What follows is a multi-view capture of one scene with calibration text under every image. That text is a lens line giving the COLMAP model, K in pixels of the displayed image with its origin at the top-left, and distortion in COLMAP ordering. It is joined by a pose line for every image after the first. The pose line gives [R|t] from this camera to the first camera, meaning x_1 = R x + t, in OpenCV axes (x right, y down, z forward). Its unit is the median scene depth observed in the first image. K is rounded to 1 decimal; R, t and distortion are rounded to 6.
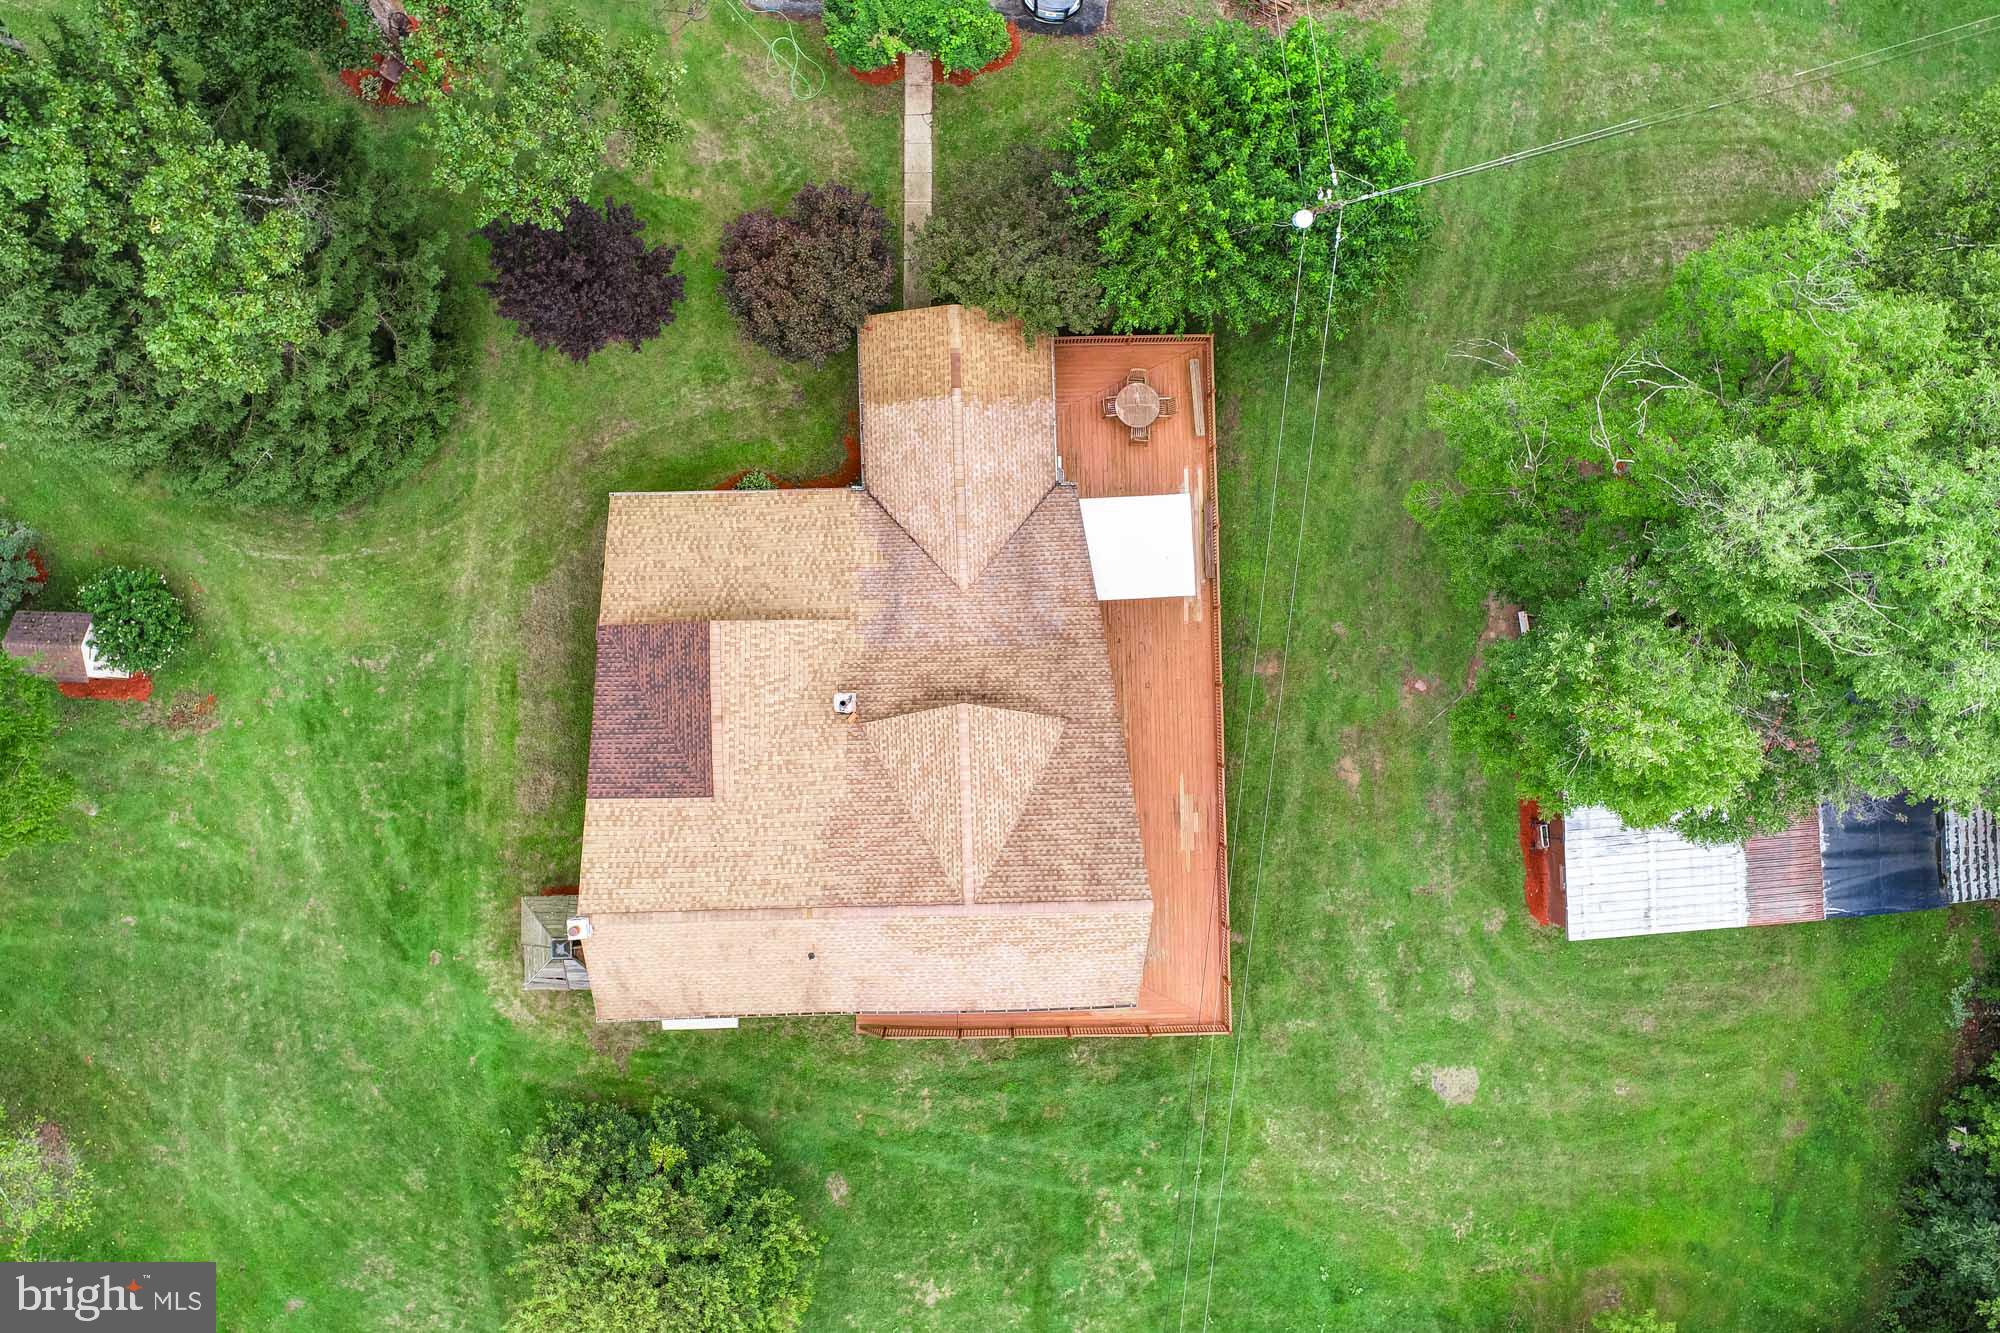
lens RADIAL K [[1350.7, 0, 1003.6], [0, 1350.7, 667.3], [0, 0, 1]] dist [-0.013174, 0.002230]
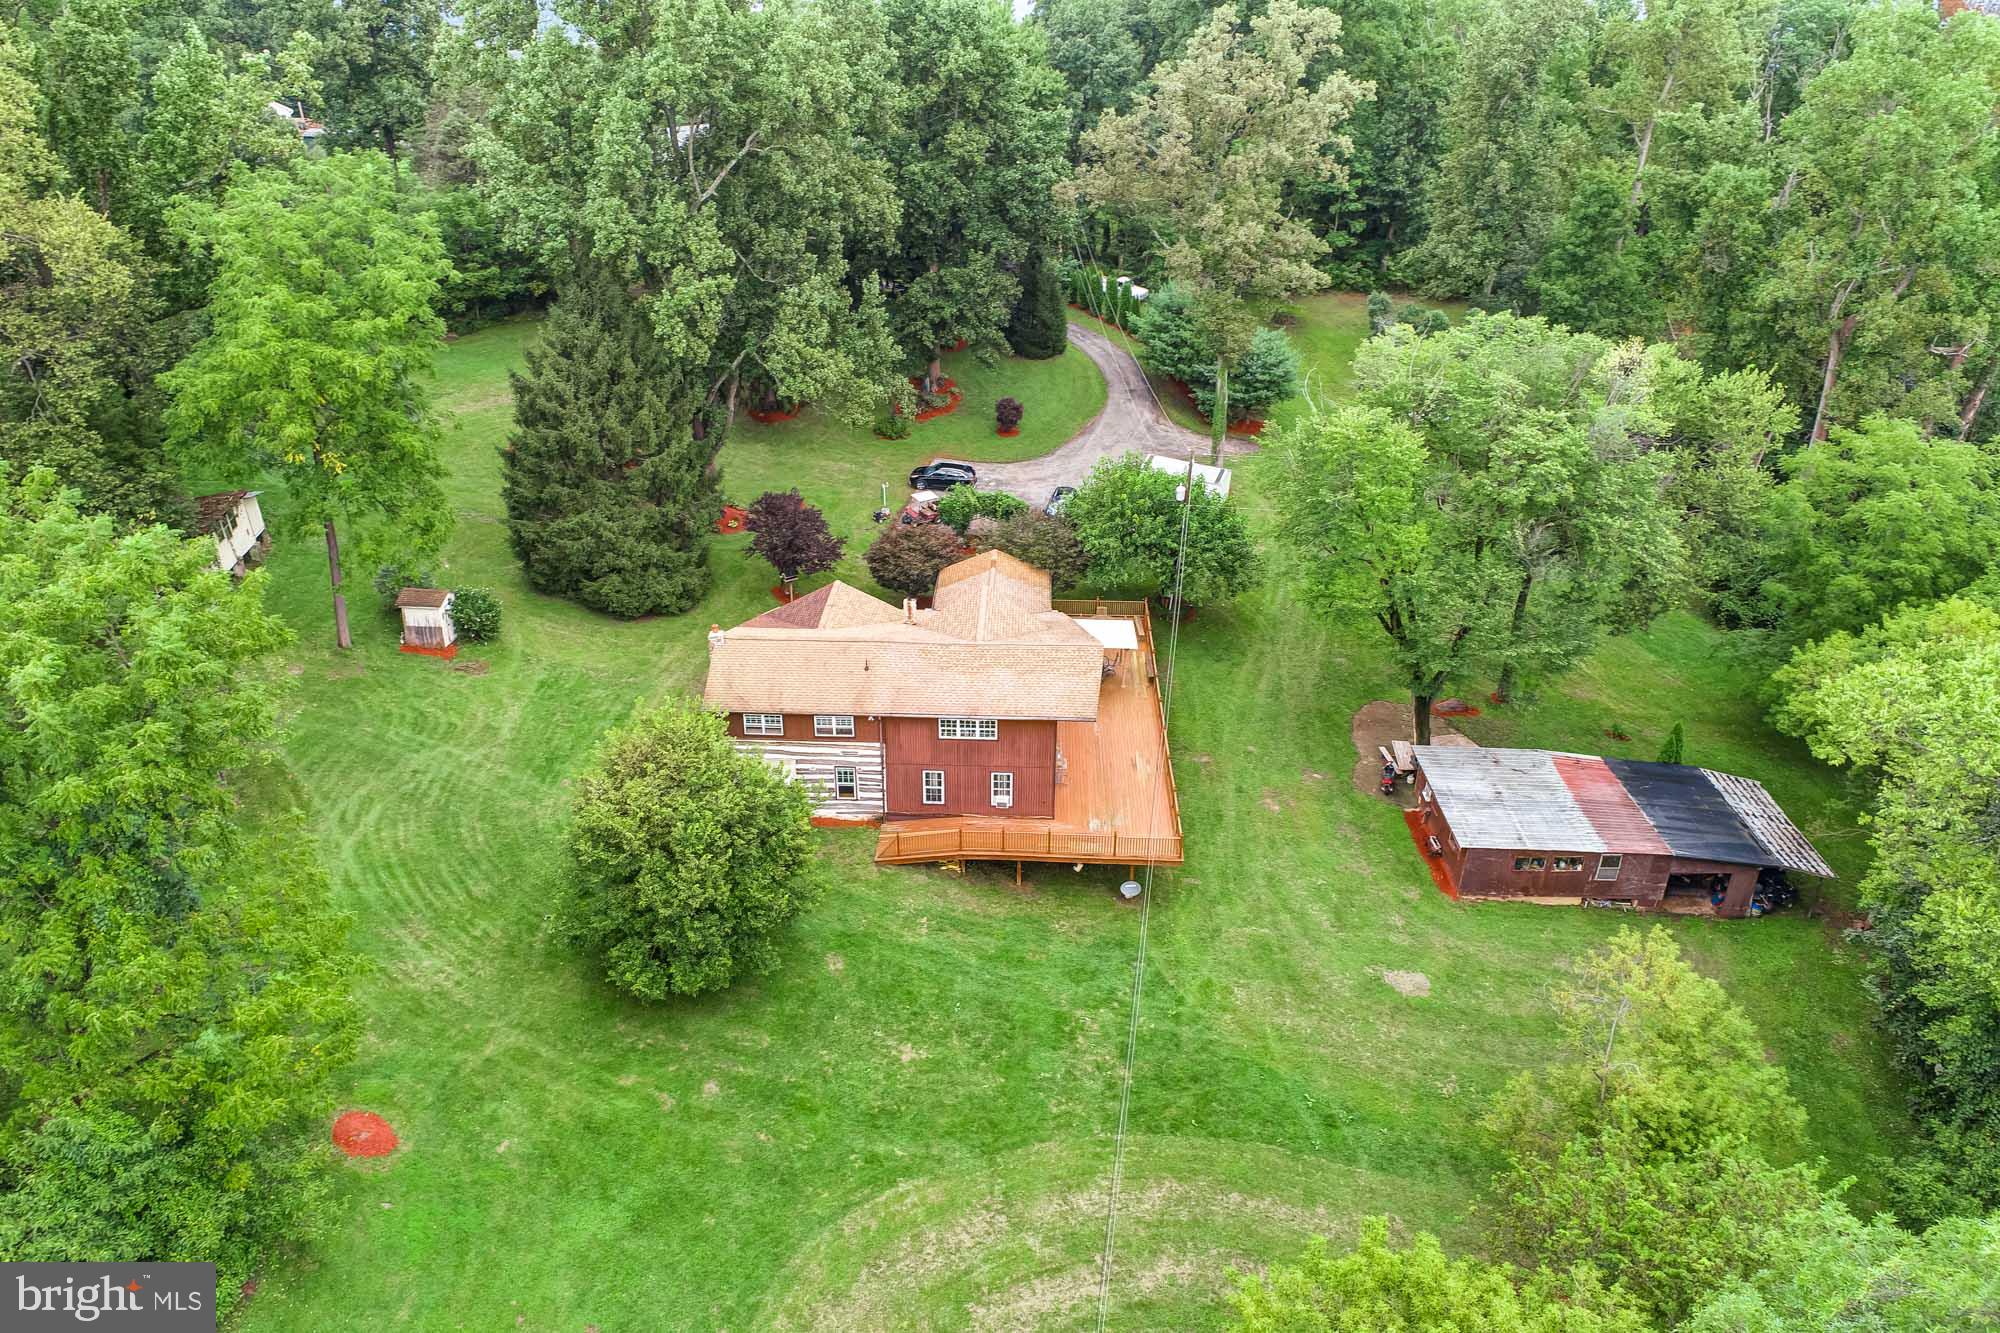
lens RADIAL K [[1350.7, 0, 997.7], [0, 1350.7, 654.7], [0, 0, 1]] dist [-0.013174, 0.002230]
pose [[0.998126, 0.024664, -0.056004, 0.060950], [-0.061118, 0.447427, -0.892230, 1.198004], [0.003052, 0.893980, 0.448096, 0.280422]]
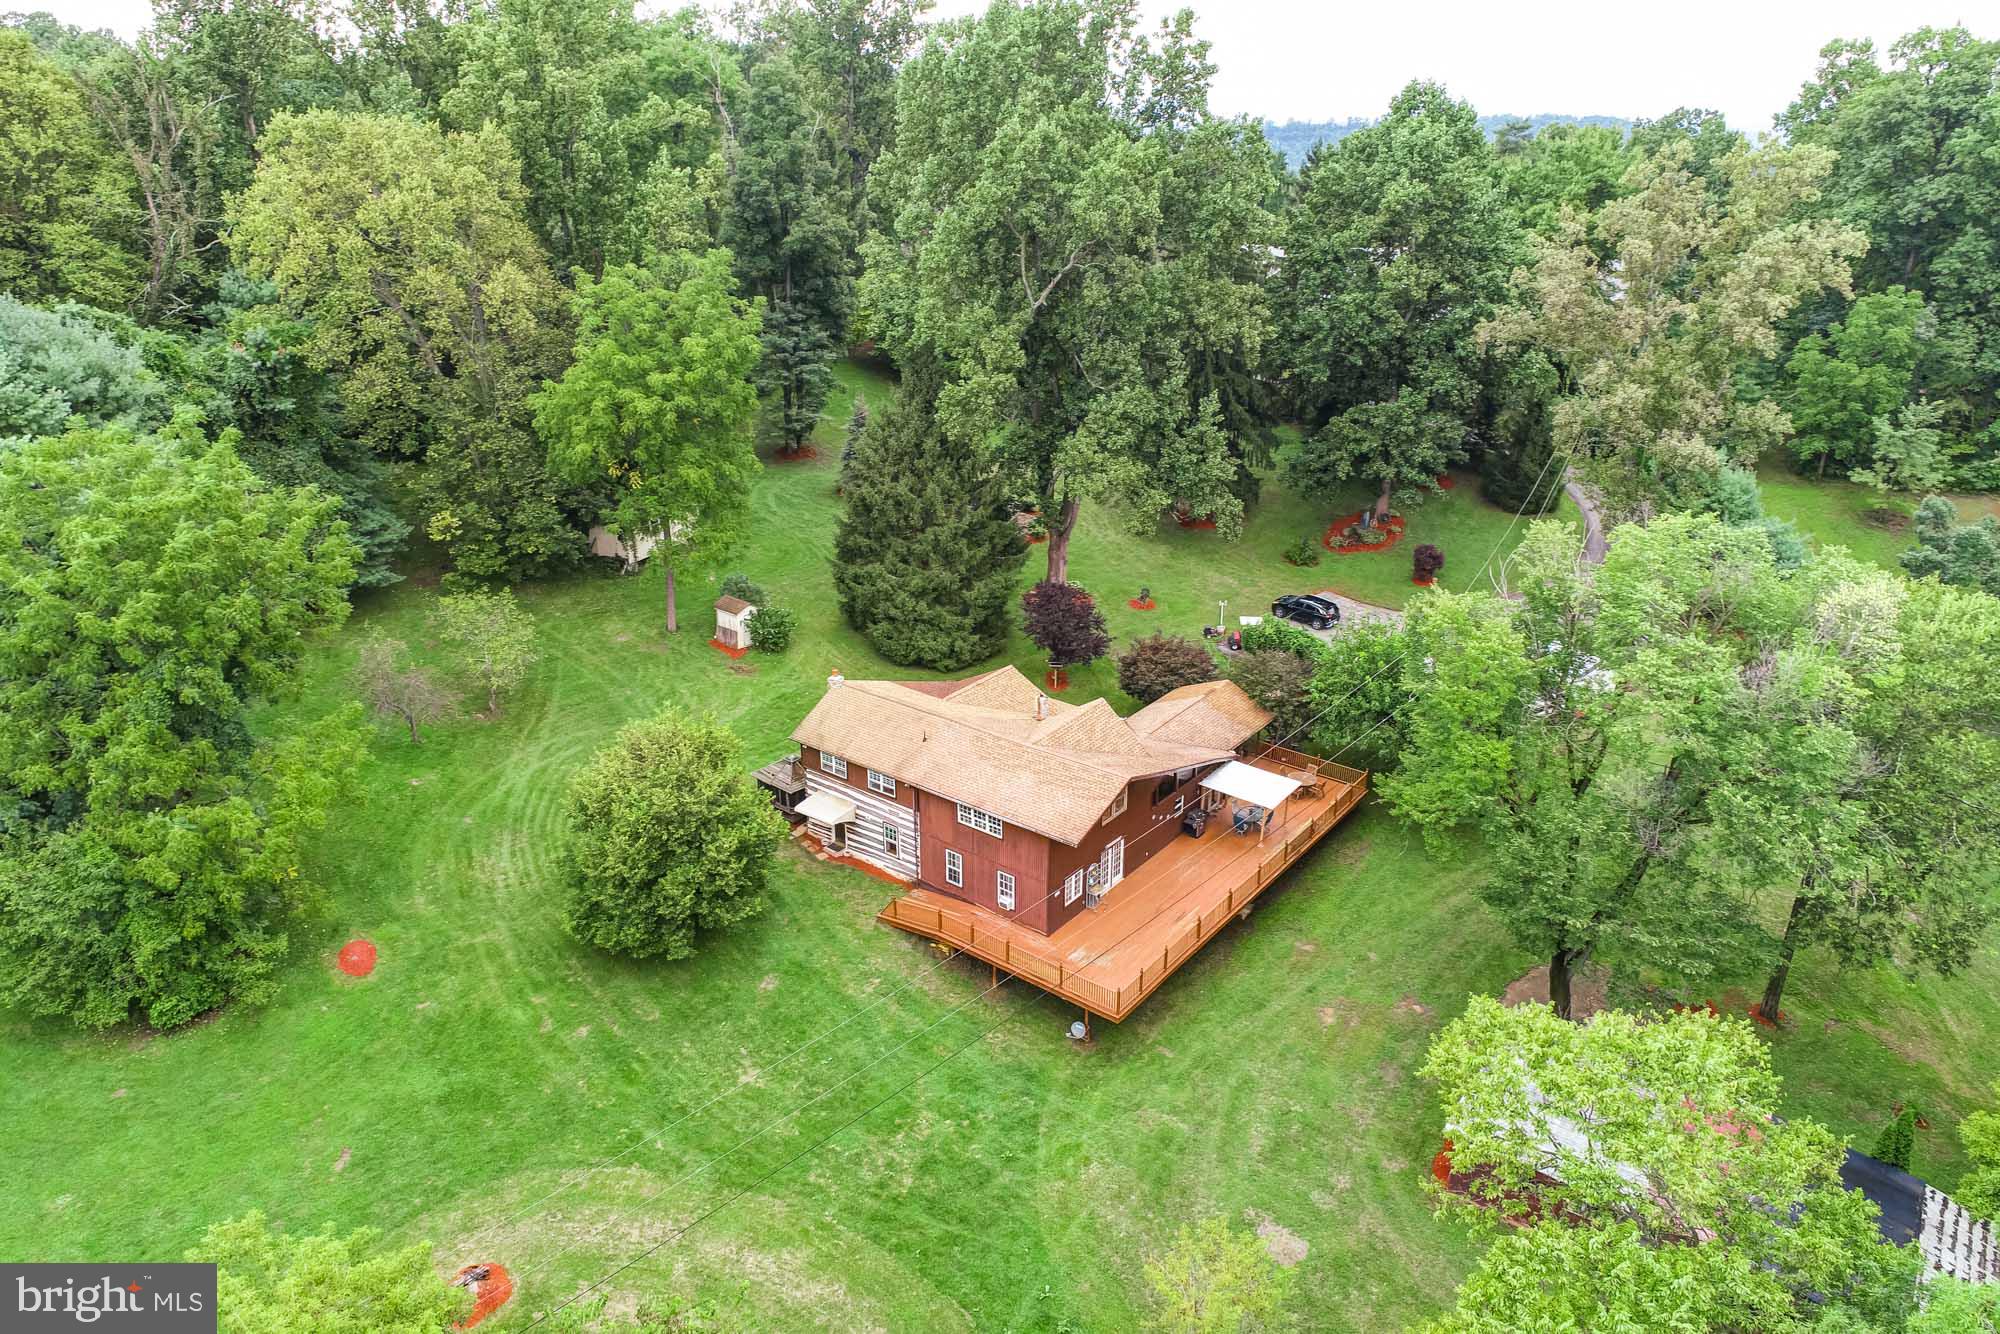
lens RADIAL K [[1350.7, 0, 997.9], [0, 1350.7, 658.7], [0, 0, 1]] dist [-0.013174, 0.002230]
pose [[0.775174, 0.231311, -0.587878, 0.646187], [-0.631704, 0.294805, -0.716966, 0.995105], [0.007467, 0.927138, 0.374645, 0.279633]]
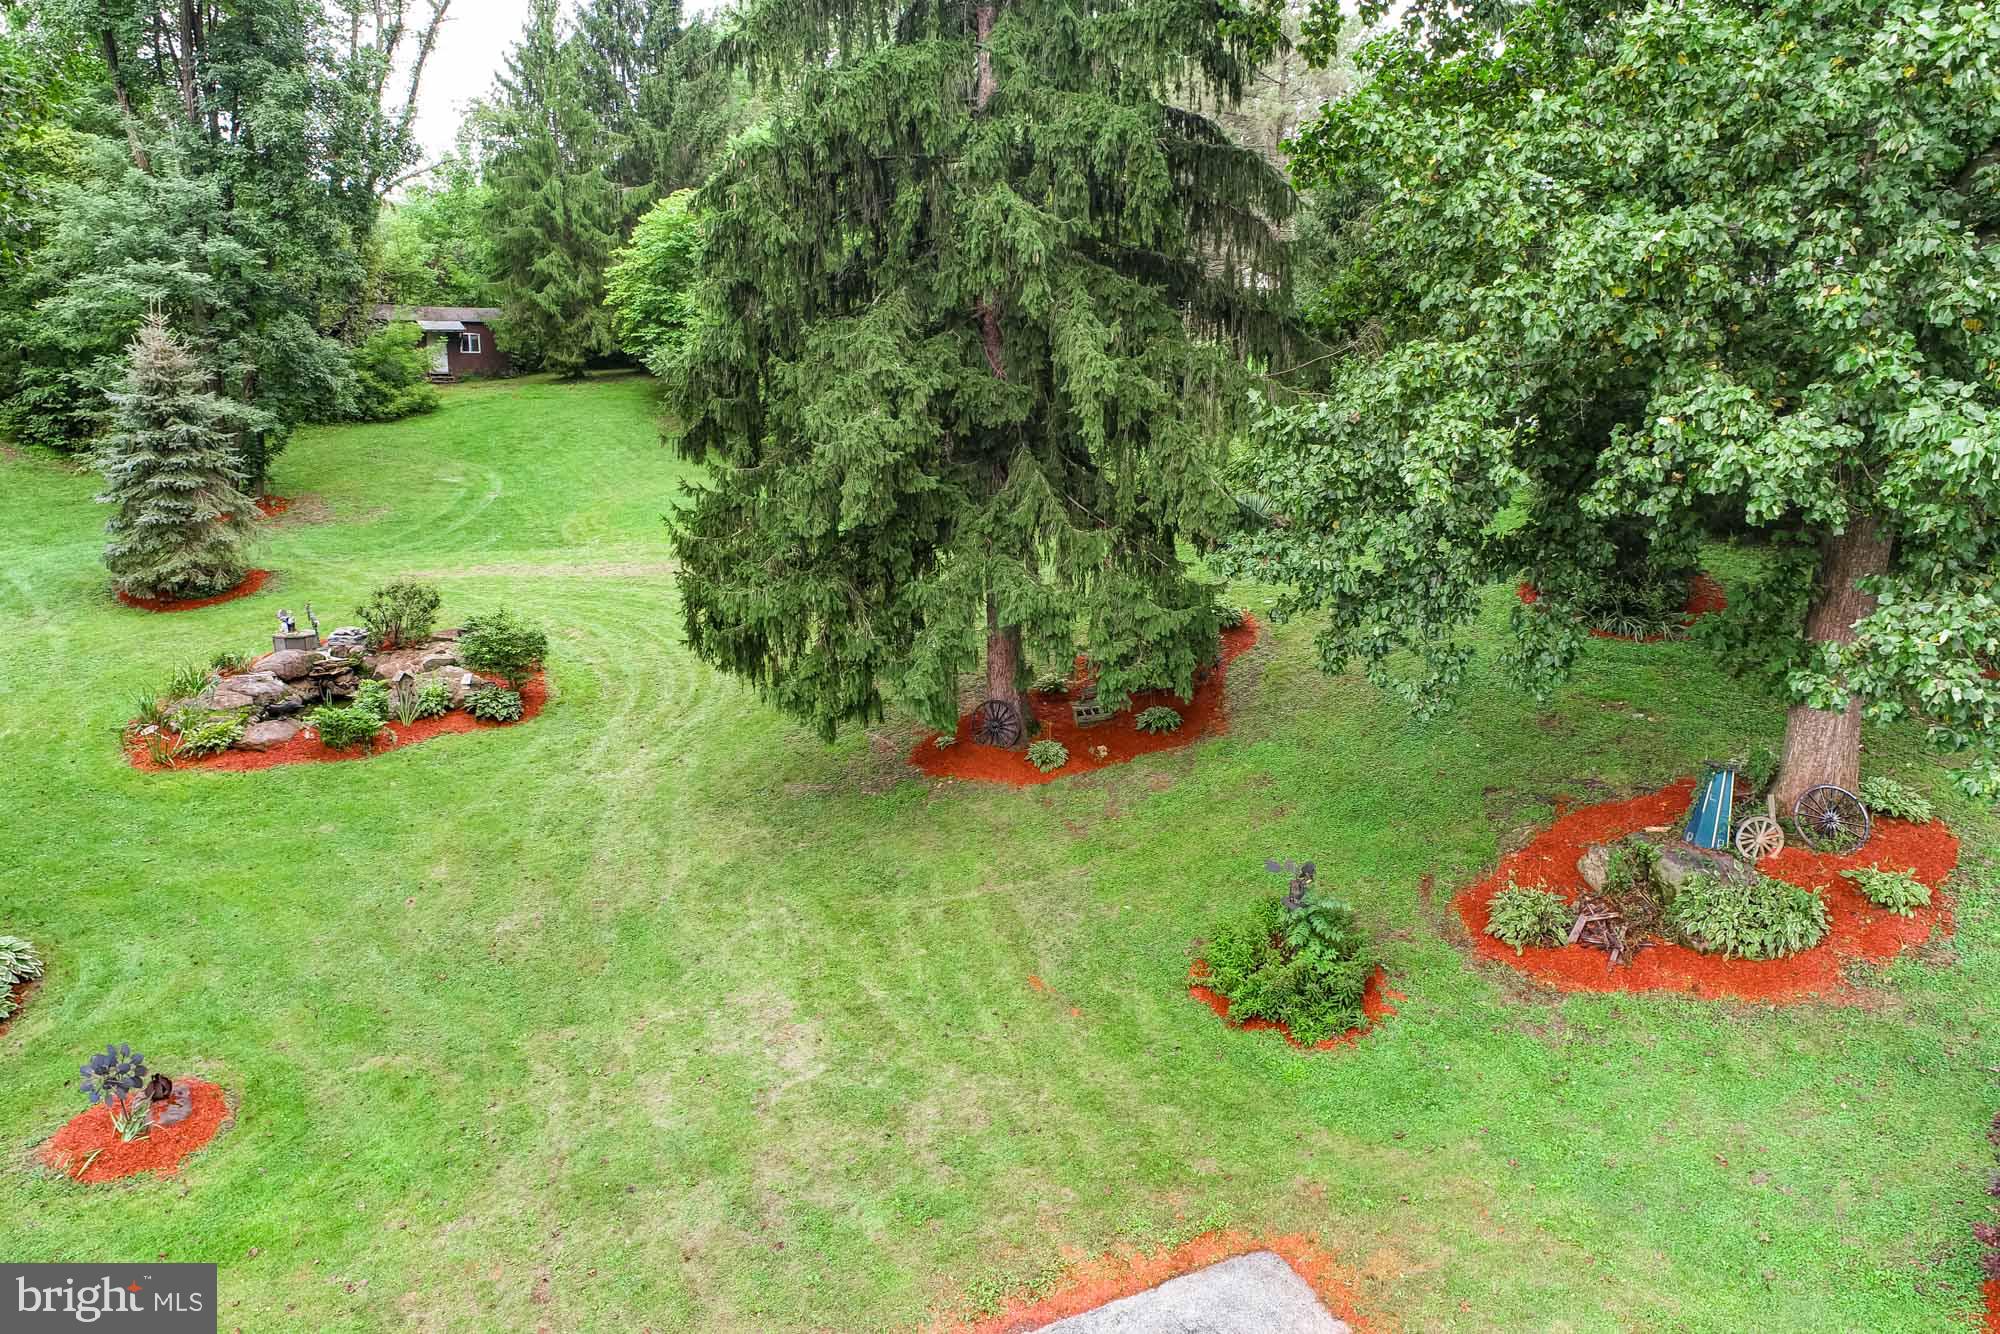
lens RADIAL K [[1350.7, 0, 999.2], [0, 1350.7, 673.8], [0, 0, 1]] dist [-0.013174, 0.002230]
pose [[0.488381, 0.176710, -0.854551, 0.041470], [-0.872615, 0.104804, -0.477032, -0.548537], [0.005265, 0.978667, 0.205384, 0.741224]]
